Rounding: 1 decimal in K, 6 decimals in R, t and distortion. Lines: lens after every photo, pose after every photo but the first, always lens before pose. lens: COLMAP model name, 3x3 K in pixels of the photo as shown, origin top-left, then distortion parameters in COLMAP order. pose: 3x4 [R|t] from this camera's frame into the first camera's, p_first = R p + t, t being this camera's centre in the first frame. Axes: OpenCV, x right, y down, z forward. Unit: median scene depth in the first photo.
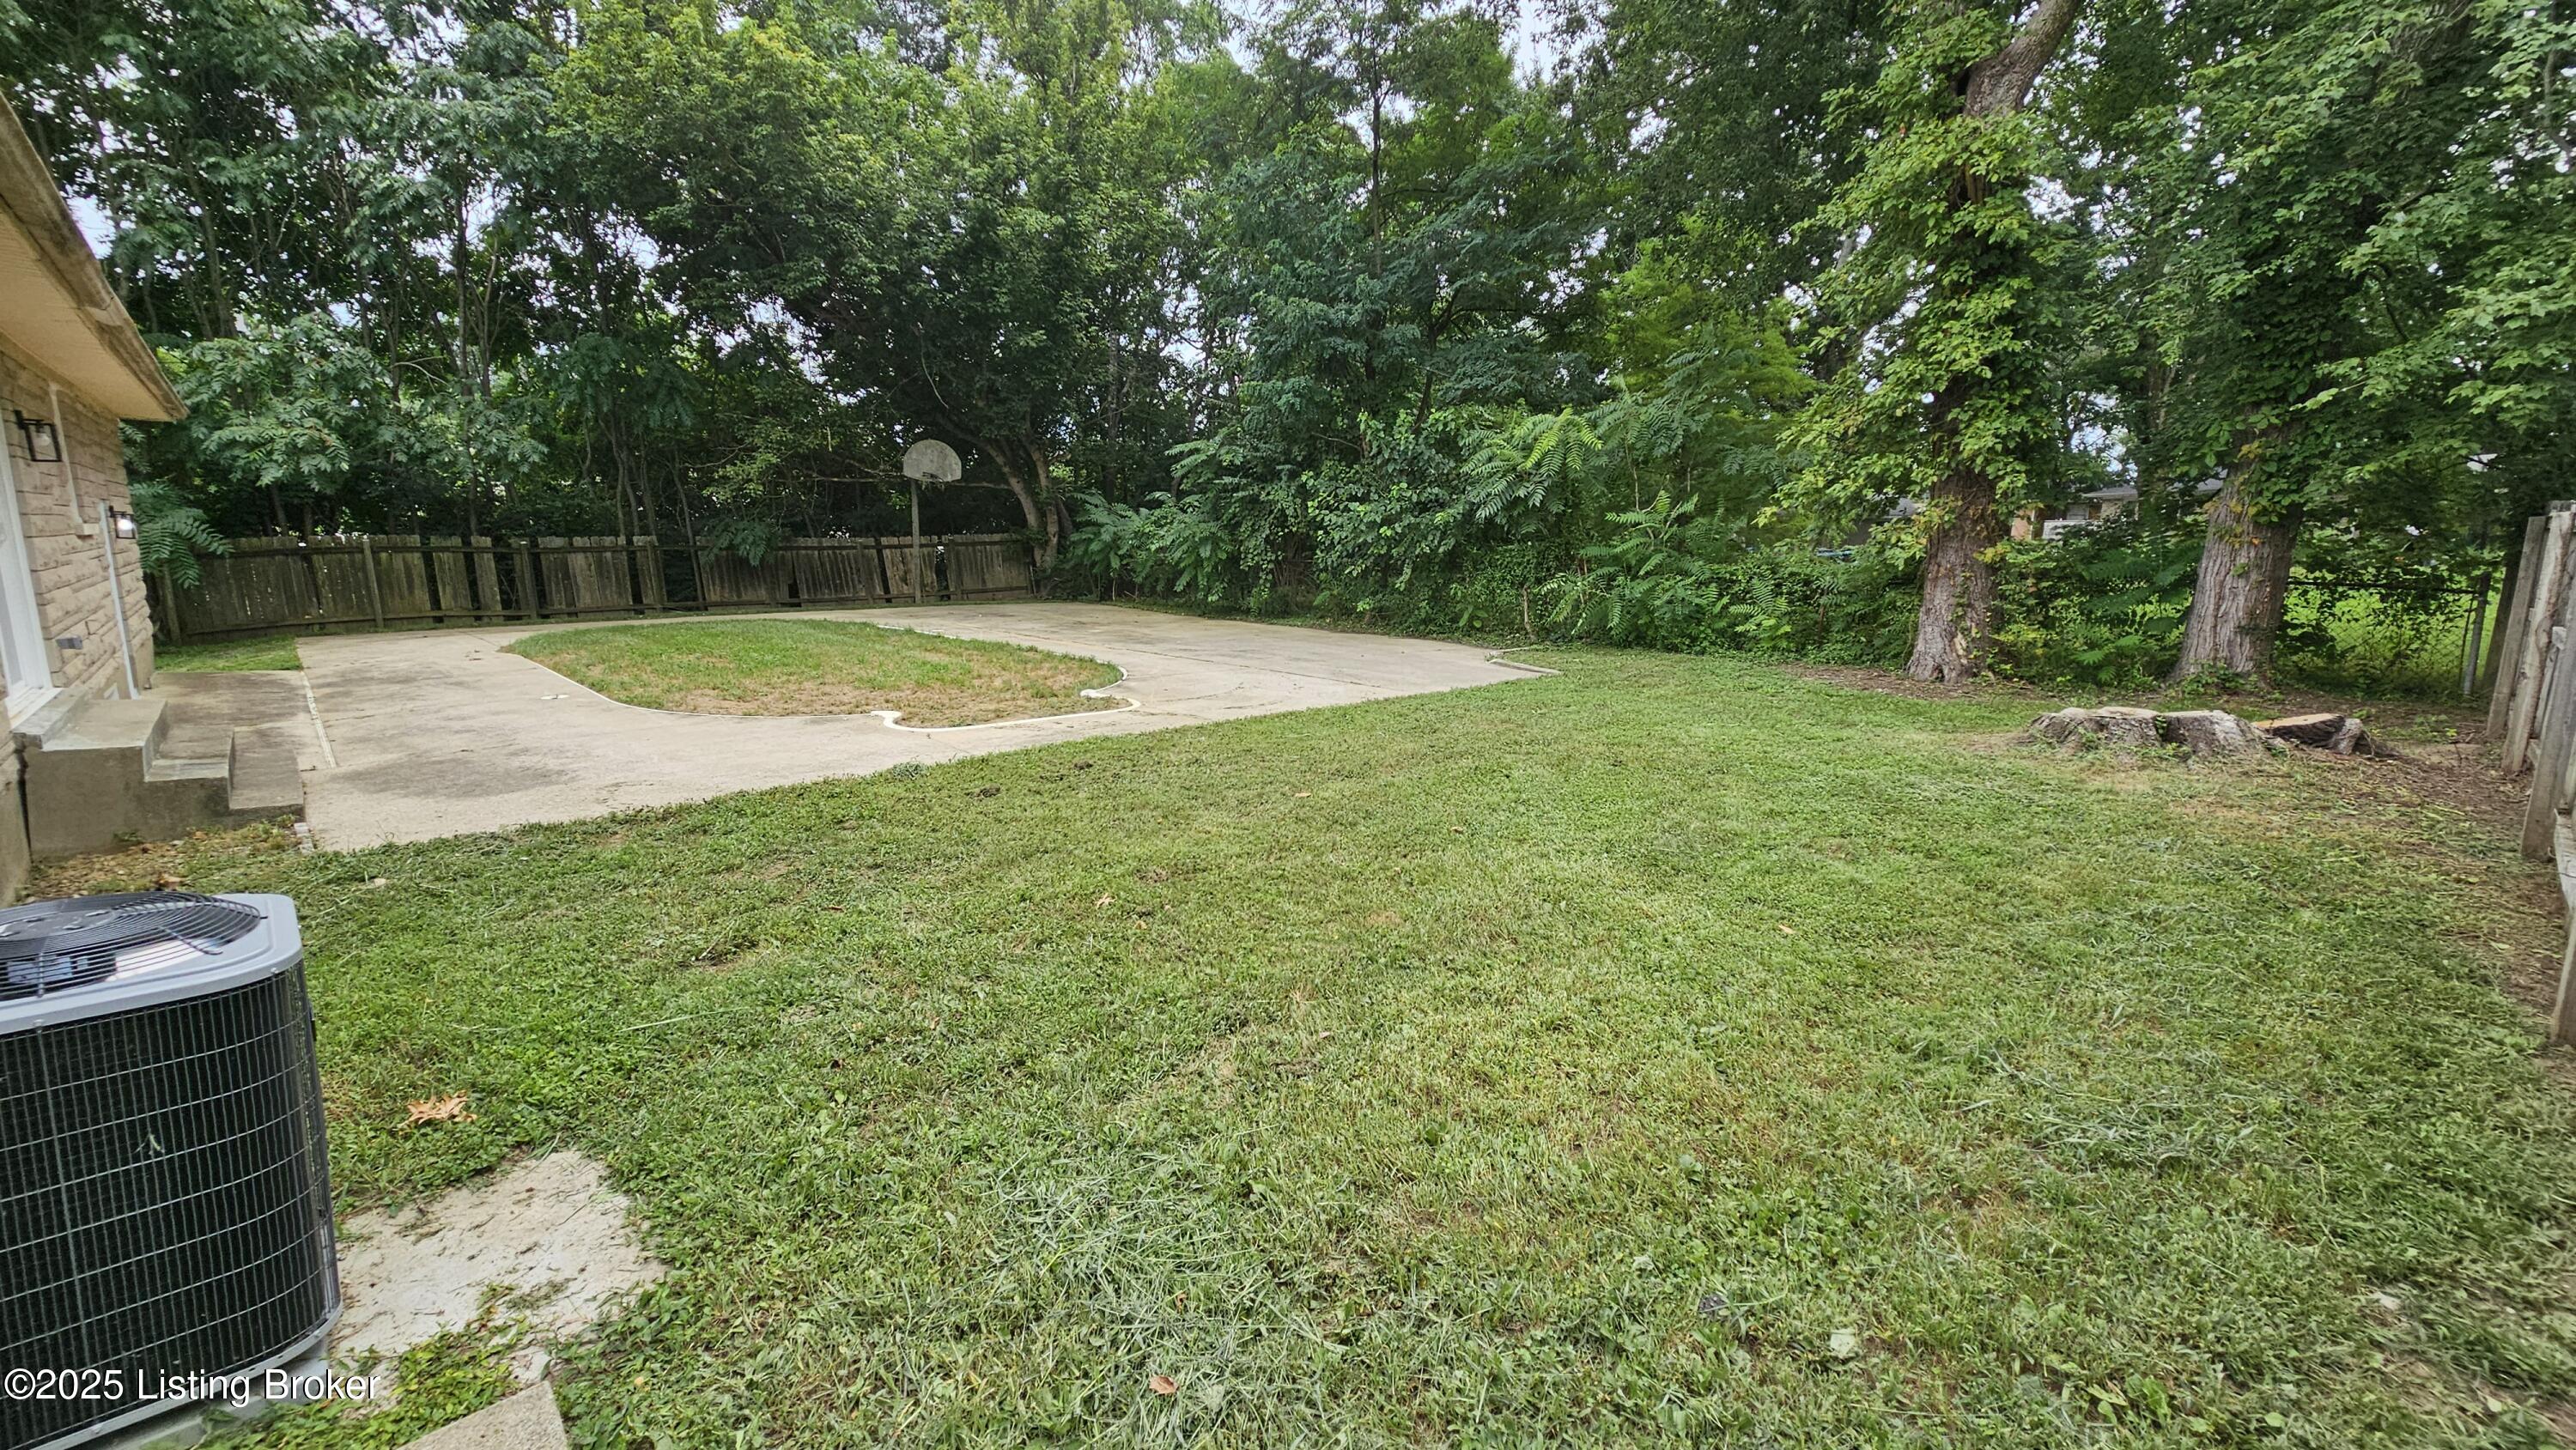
lens RADIAL K [[1052.3, 0, 1285.7], [0, 1052.3, 707.8], [0, 0, 1]] dist [0.000461, 0.000371]
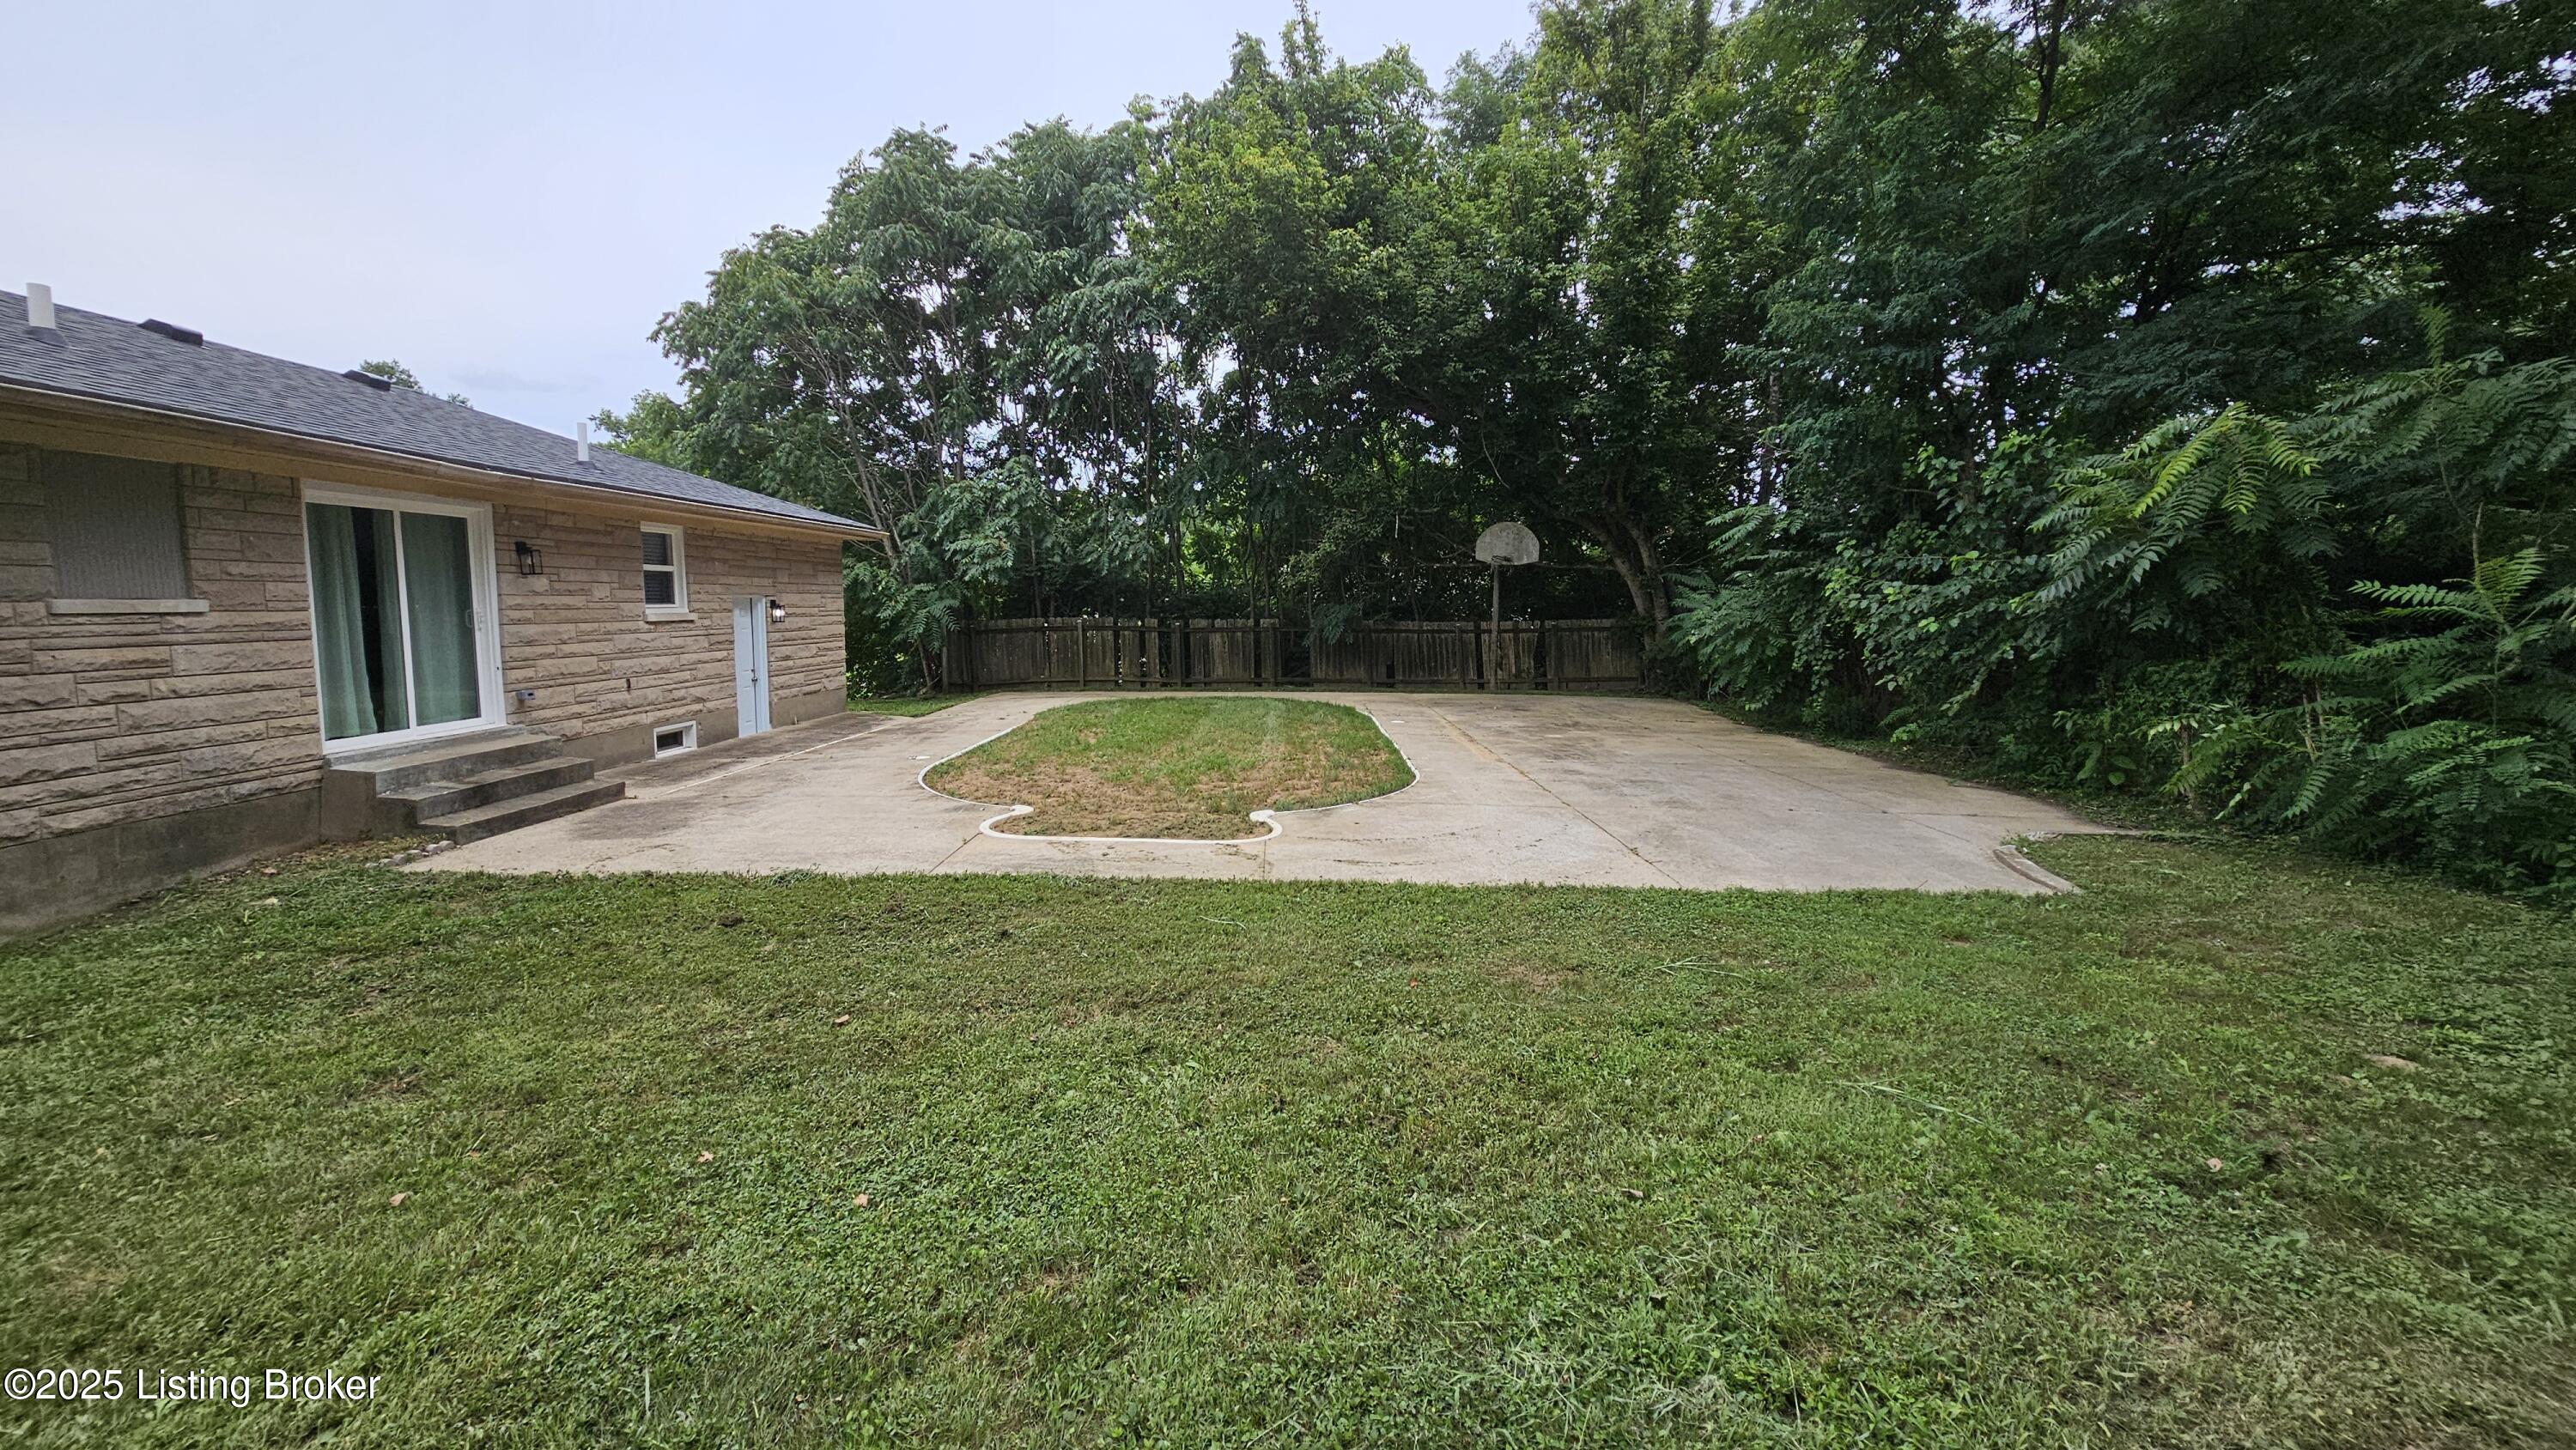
lens RADIAL K [[1052.3, 0, 1294.7], [0, 1052.3, 699.1], [0, 0, 1]] dist [0.000461, 0.000371]
pose [[0.730461, 0.060562, -0.680264, 0.208190], [-0.116841, 0.992457, -0.037107, -0.041012], [0.672885, 0.106588, 0.732027, 0.208280]]
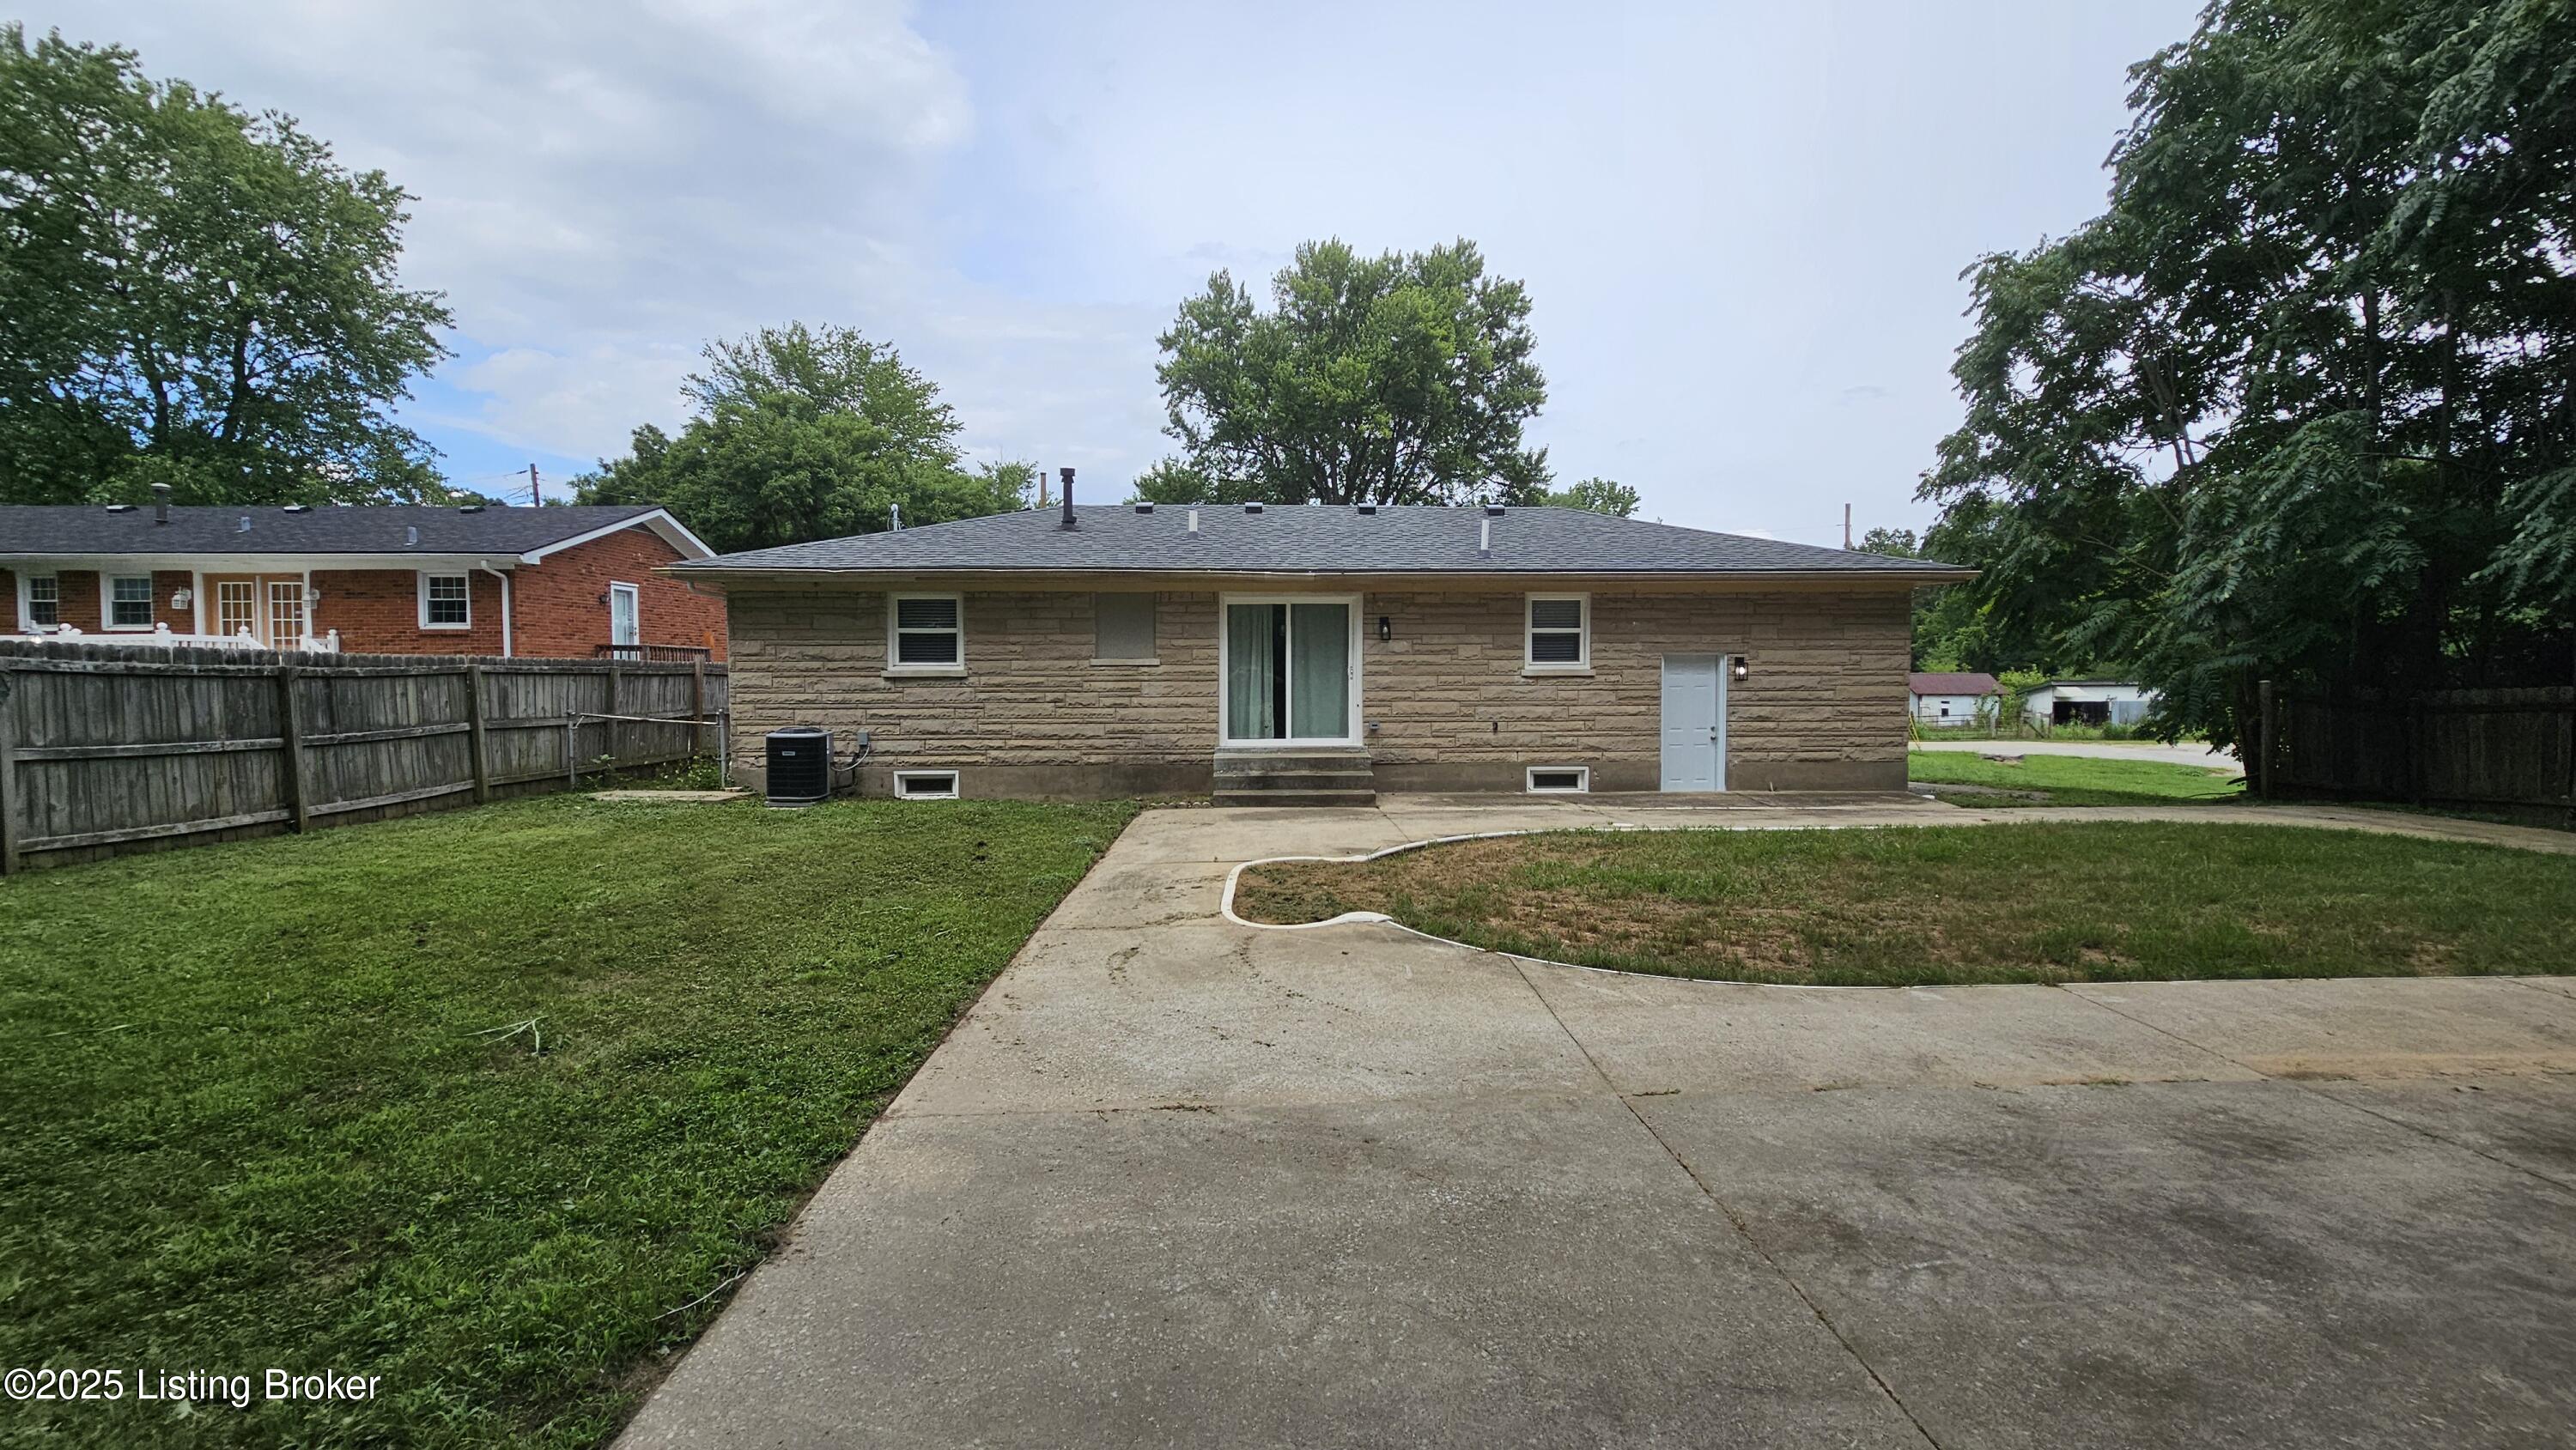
lens RADIAL K [[1052.3, 0, 1289.5], [0, 1052.3, 713.3], [0, 0, 1]] dist [0.000461, 0.000371]
pose [[-0.652800, 0.023253, -0.757173, 0.171384], [-0.130517, 0.981129, 0.142657, -0.117612], [0.746202, 0.191951, -0.637446, 0.717324]]
